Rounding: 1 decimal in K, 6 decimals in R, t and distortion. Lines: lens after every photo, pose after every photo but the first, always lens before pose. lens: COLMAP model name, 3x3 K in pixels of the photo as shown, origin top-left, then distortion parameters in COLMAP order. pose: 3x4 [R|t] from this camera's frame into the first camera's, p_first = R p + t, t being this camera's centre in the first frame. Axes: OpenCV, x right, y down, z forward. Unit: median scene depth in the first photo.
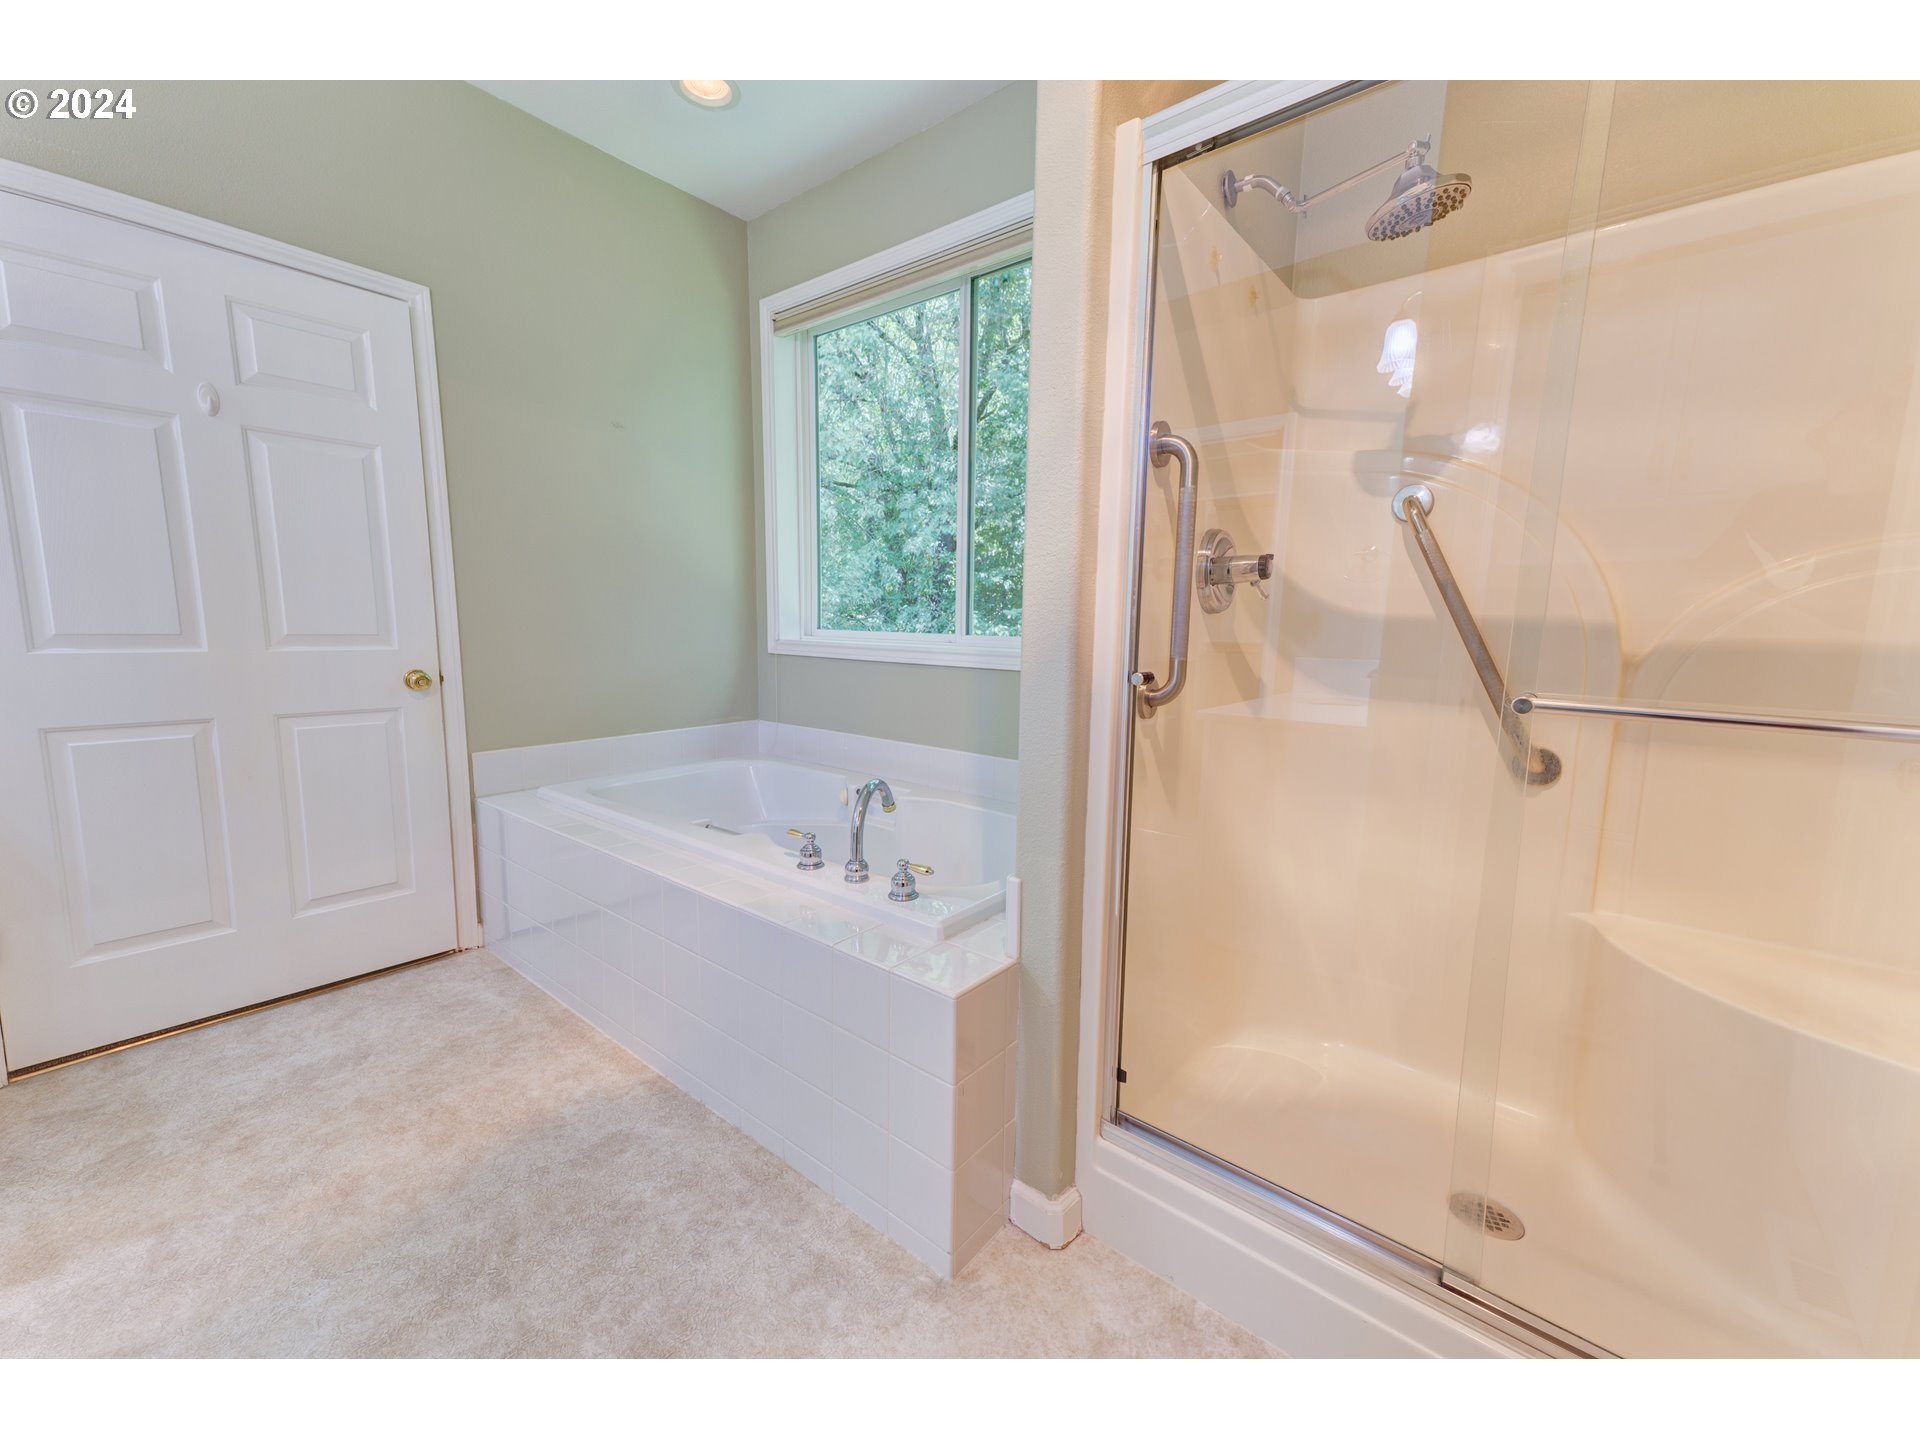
lens RADIAL K [[764.8, 0, 954.4], [0, 764.8, 718.7], [0, 0, 1]] dist [0.039008, -0.003116]
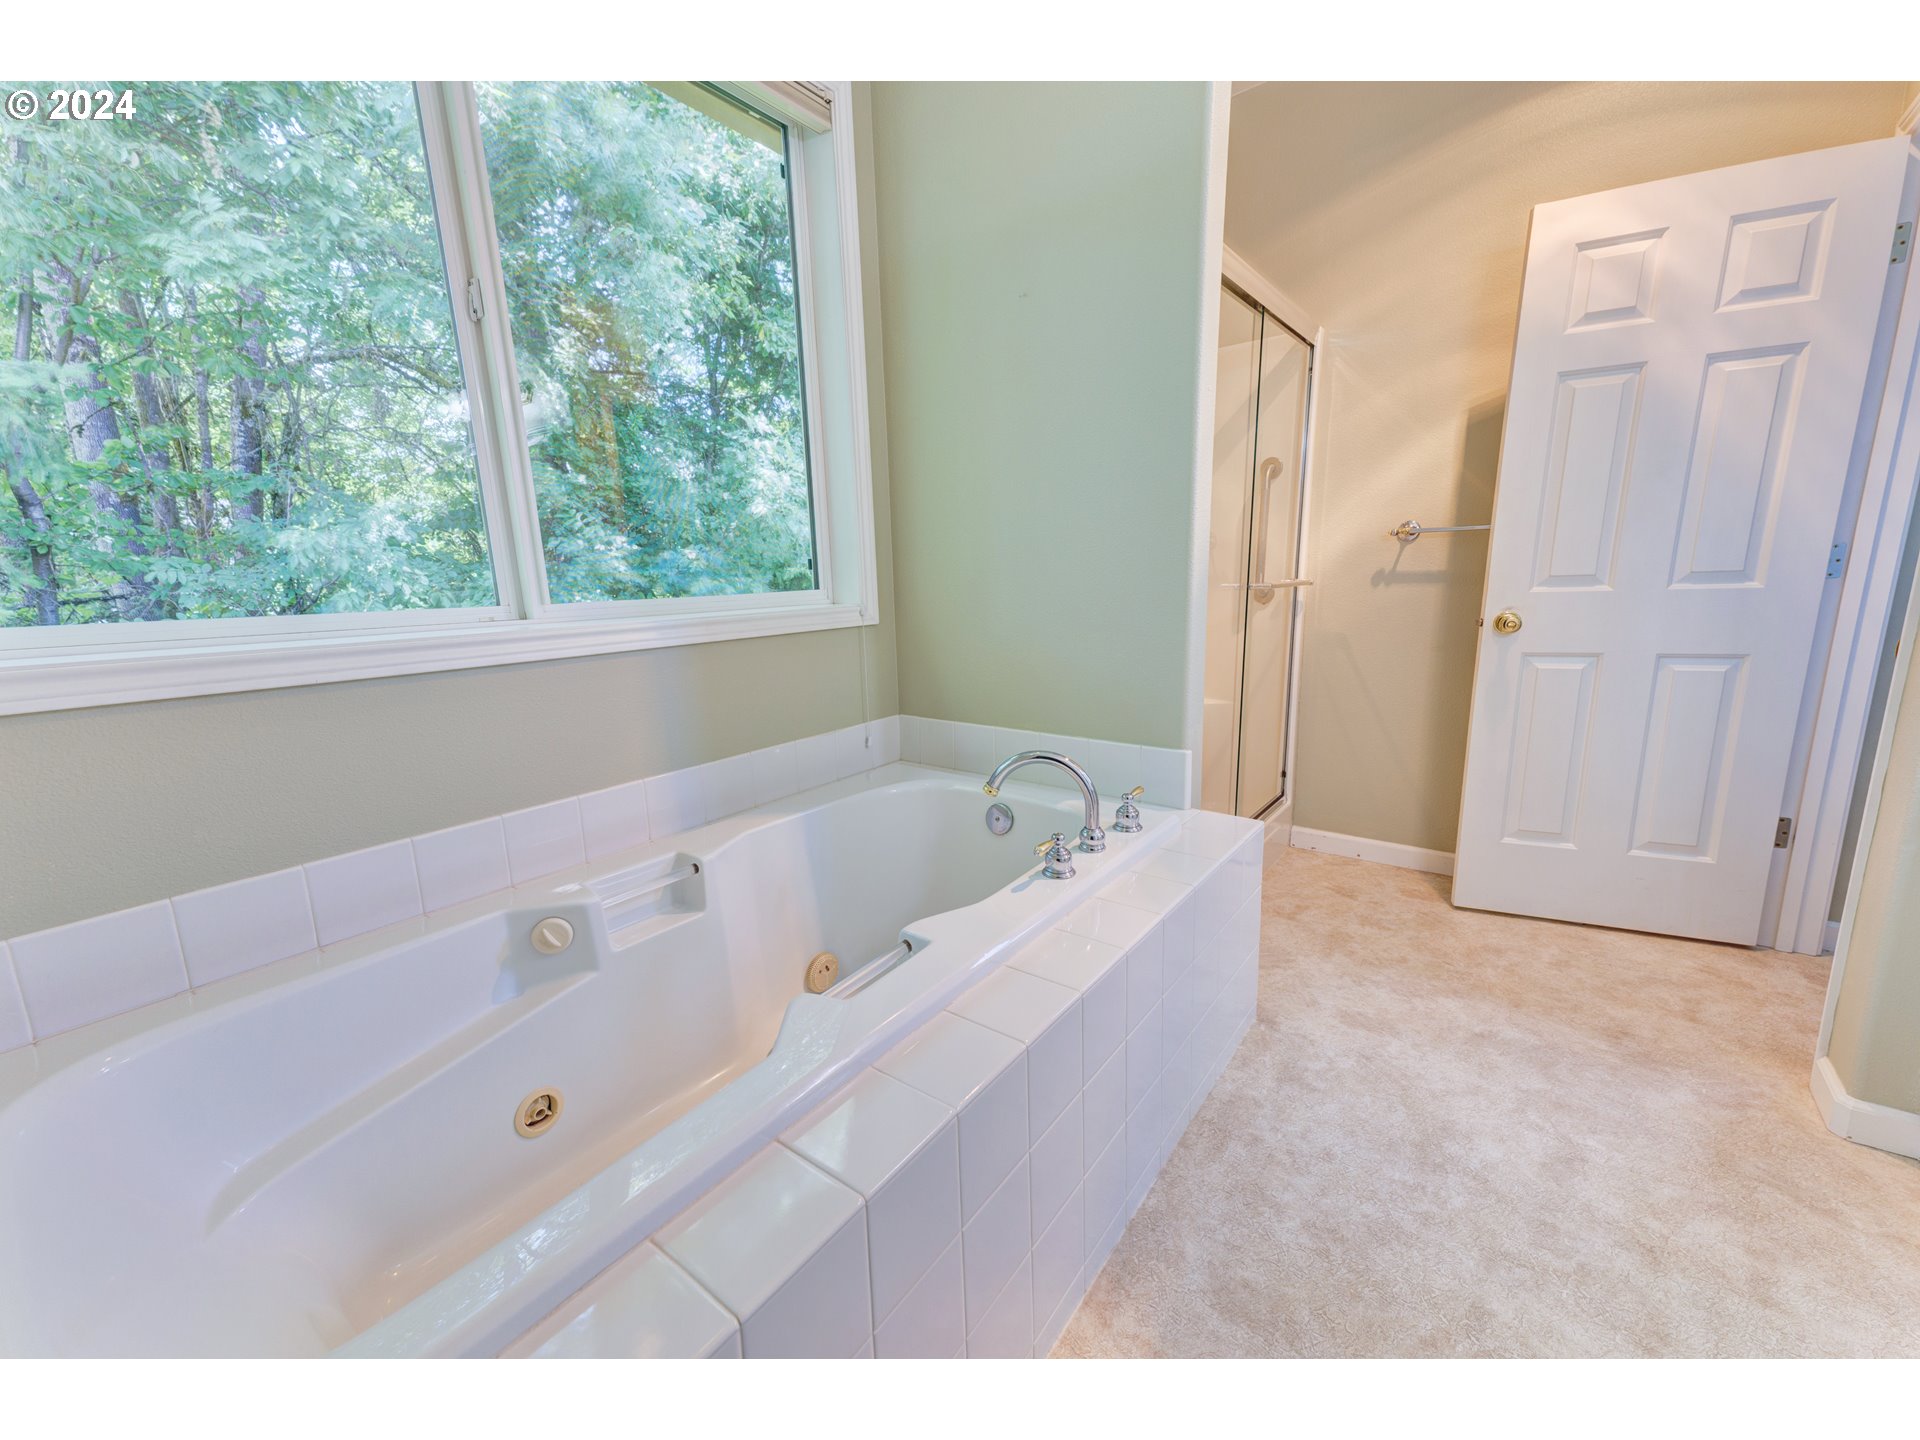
lens RADIAL K [[764.8, 0, 954.4], [0, 764.8, 718.7], [0, 0, 1]] dist [0.039008, -0.003116]
pose [[-0.035075, -0.193719, 0.980430, -0.947521], [0.173234, 0.965004, 0.196869, -0.137179], [-0.984256, 0.176749, -0.000289, 1.076280]]
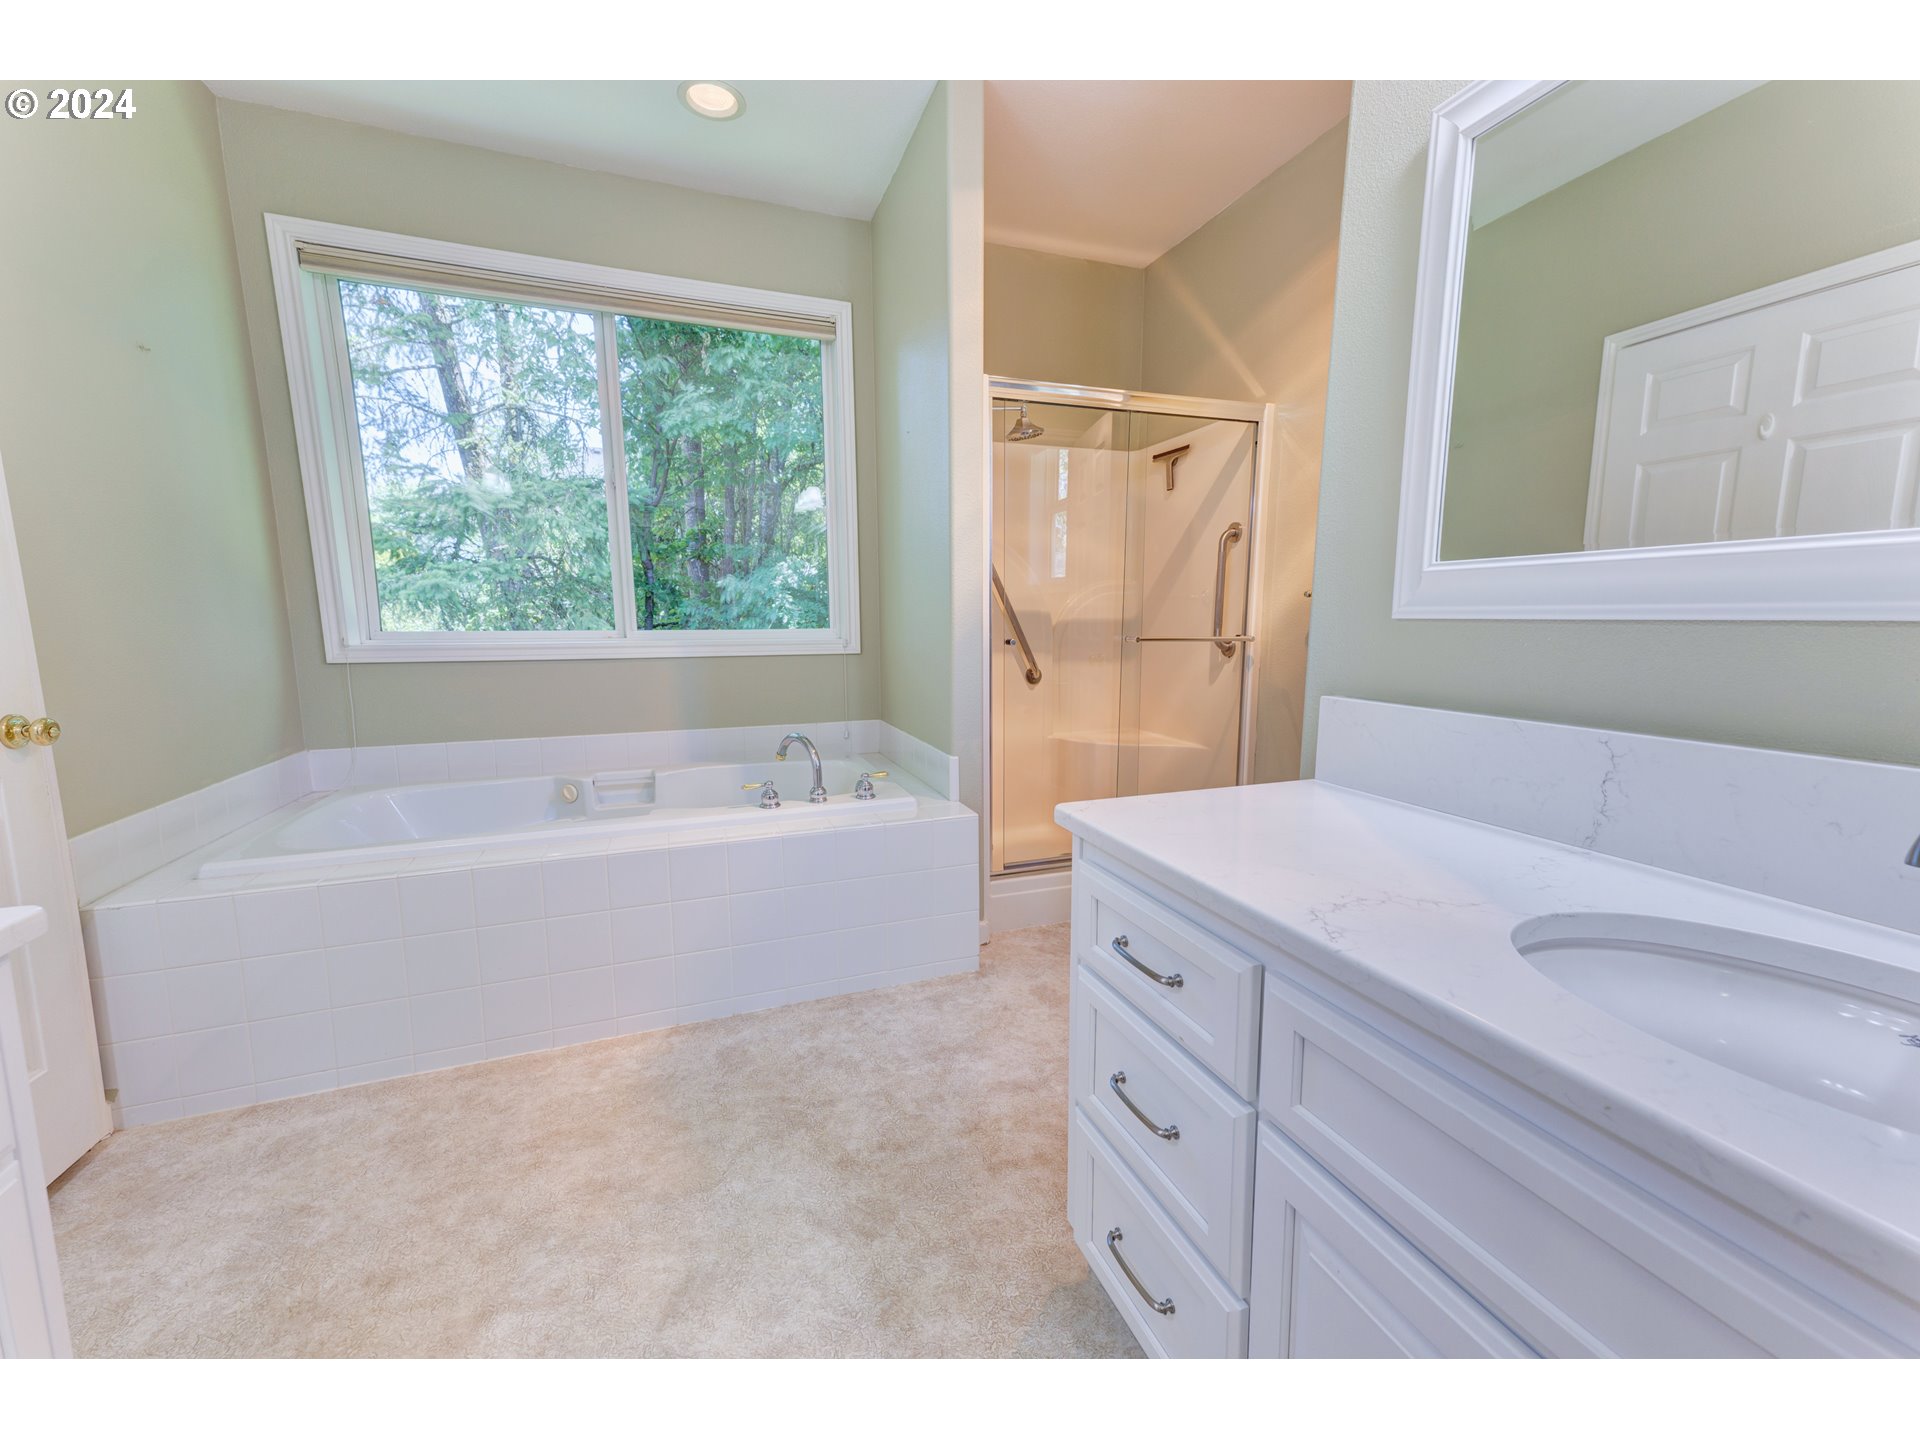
lens RADIAL K [[764.8, 0, 954.4], [0, 764.8, 718.7], [0, 0, 1]] dist [0.039008, -0.003116]
pose [[0.501637, -0.128727, 0.855447, -1.128711], [0.129862, 0.988867, 0.072653, -0.006890], [-0.855276, 0.074645, 0.512769, 0.051428]]
